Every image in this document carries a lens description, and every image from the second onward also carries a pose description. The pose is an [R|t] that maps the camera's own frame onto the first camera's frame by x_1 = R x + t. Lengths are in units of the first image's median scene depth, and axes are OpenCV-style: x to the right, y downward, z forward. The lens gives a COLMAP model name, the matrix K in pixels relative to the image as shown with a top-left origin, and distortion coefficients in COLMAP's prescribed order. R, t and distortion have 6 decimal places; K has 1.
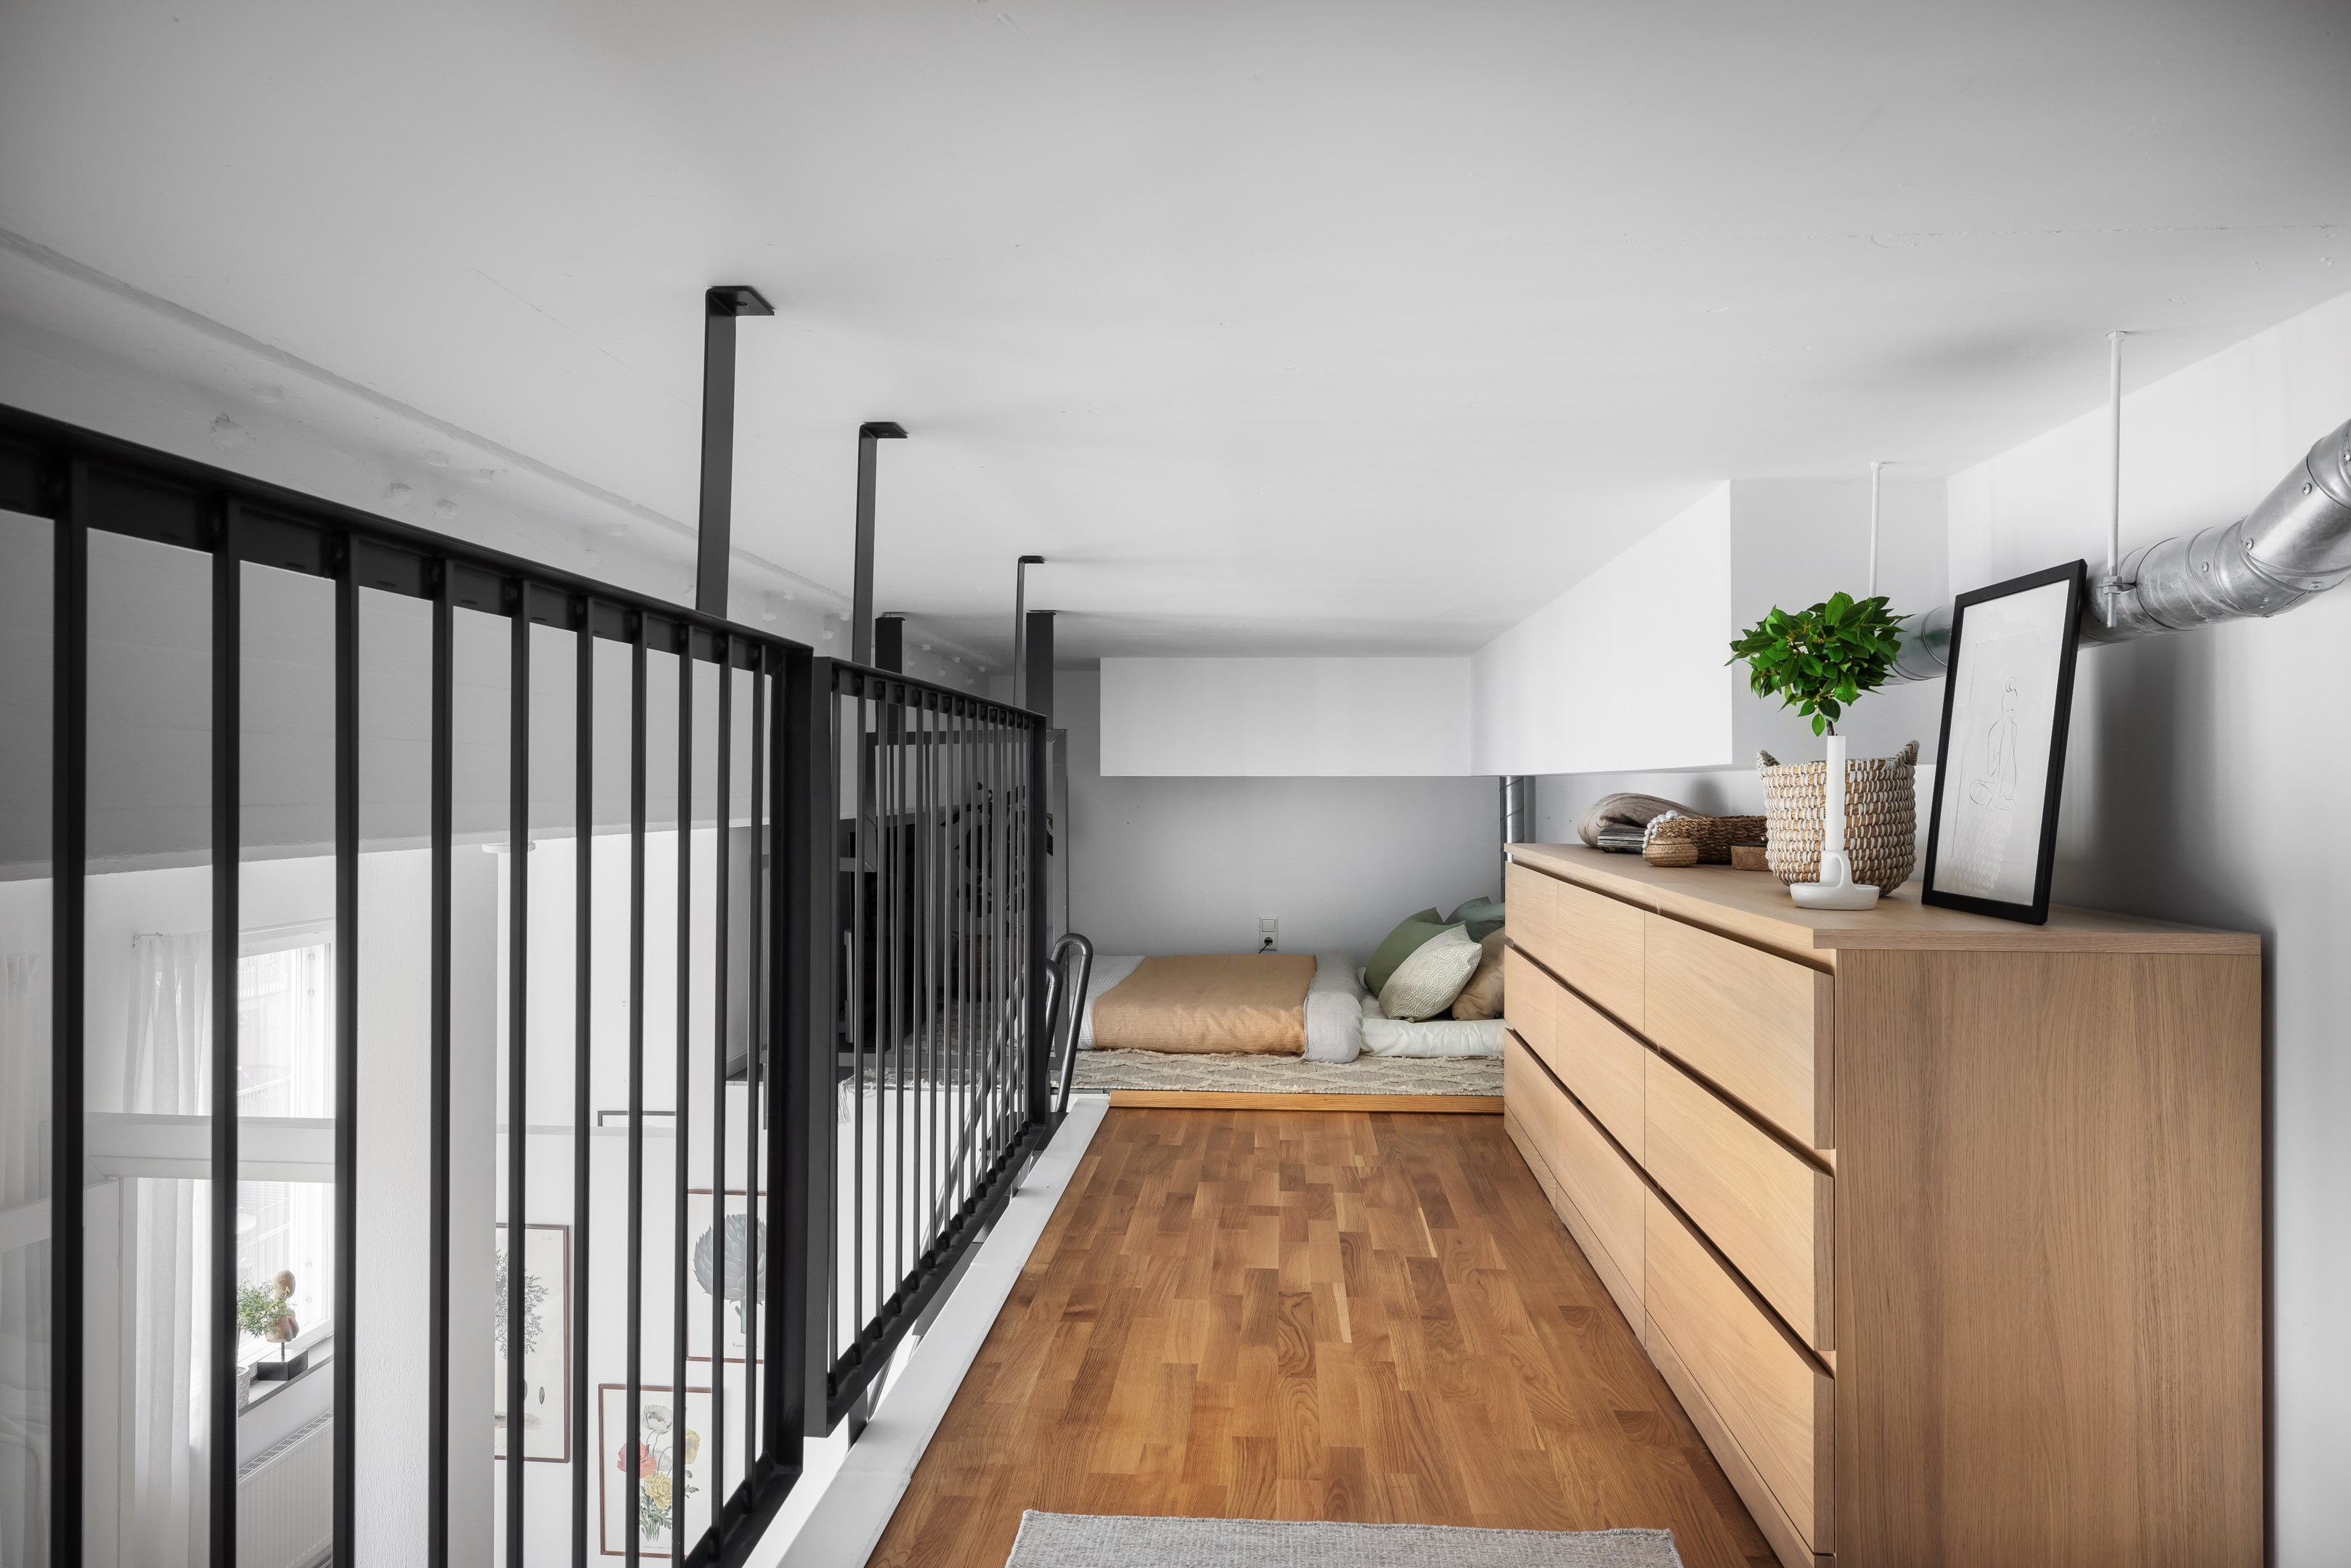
lens RADIAL K [[1496.9, 0, 1174.1], [0, 1496.9, 780.2], [0, 0, 1]] dist [-0.001632, 0.000215]
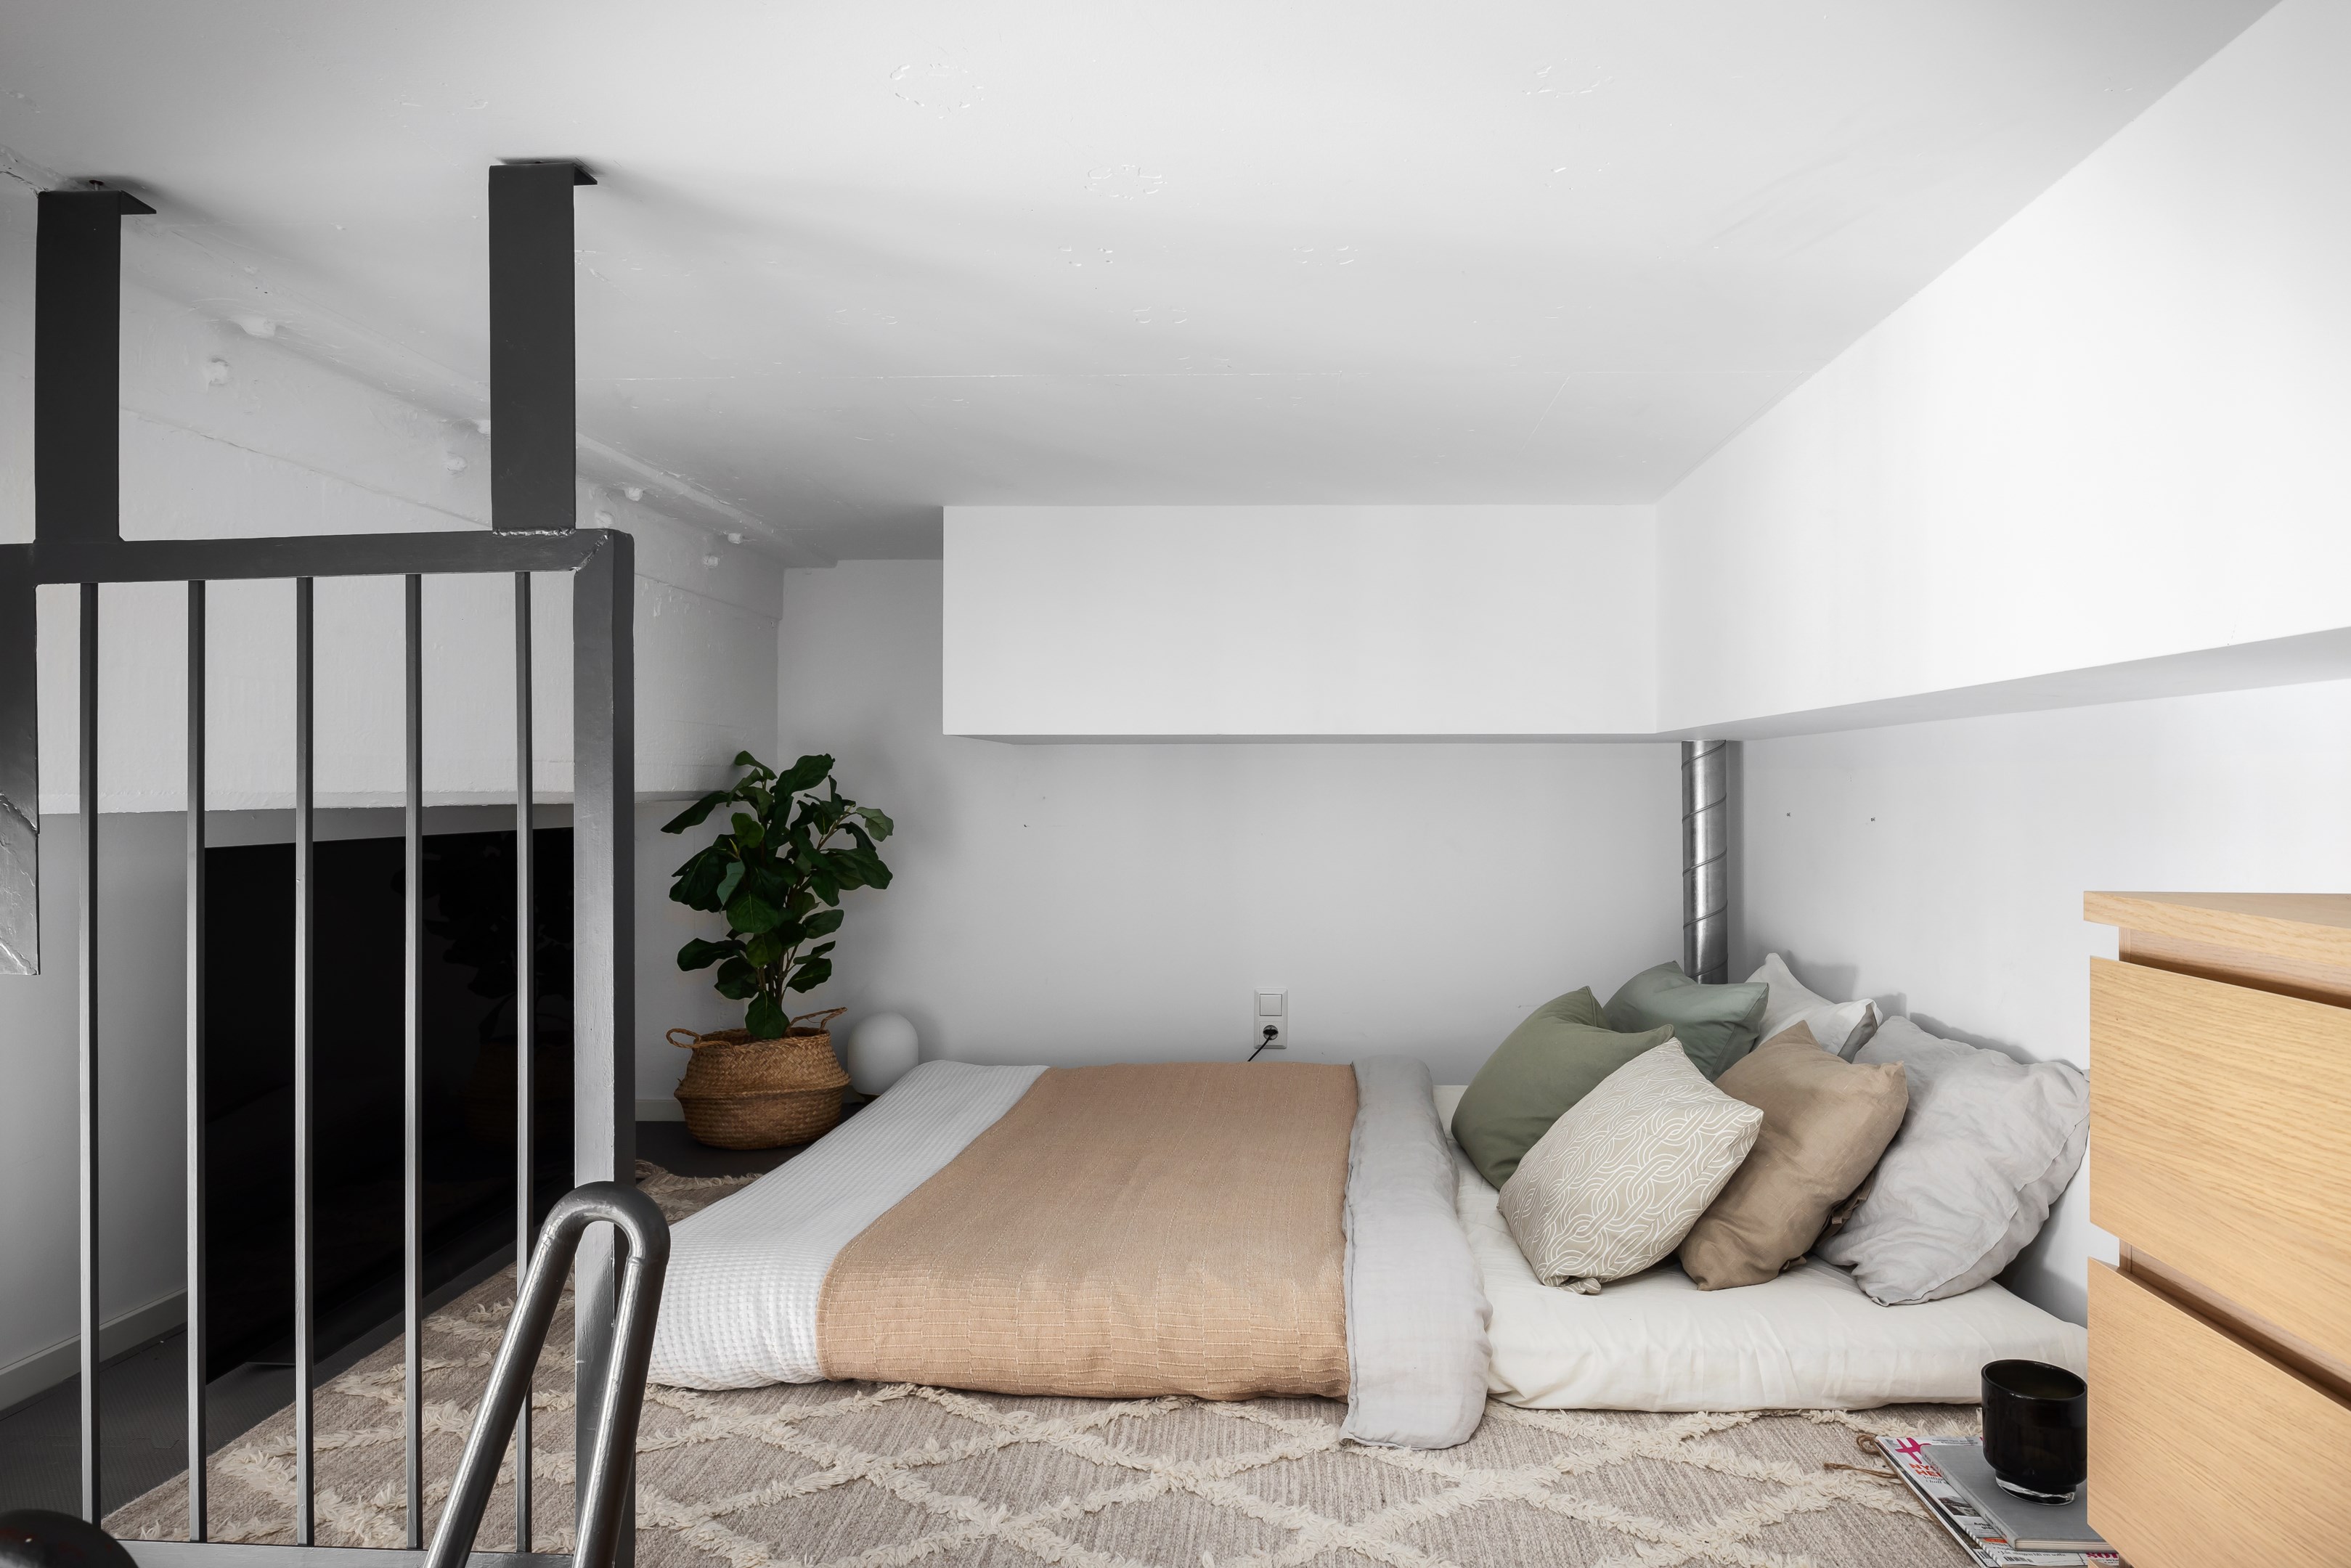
lens RADIAL K [[1422.5, 0, 1177.1], [0, 1422.5, 782.2], [0, 0, 1]] dist [-0.000425, -0.000071]
pose [[0.999889, 0.009340, -0.011568, 0.042102], [-0.009301, 0.999951, 0.003385, 0.016333], [0.011599, -0.003277, 0.999927, 0.589358]]
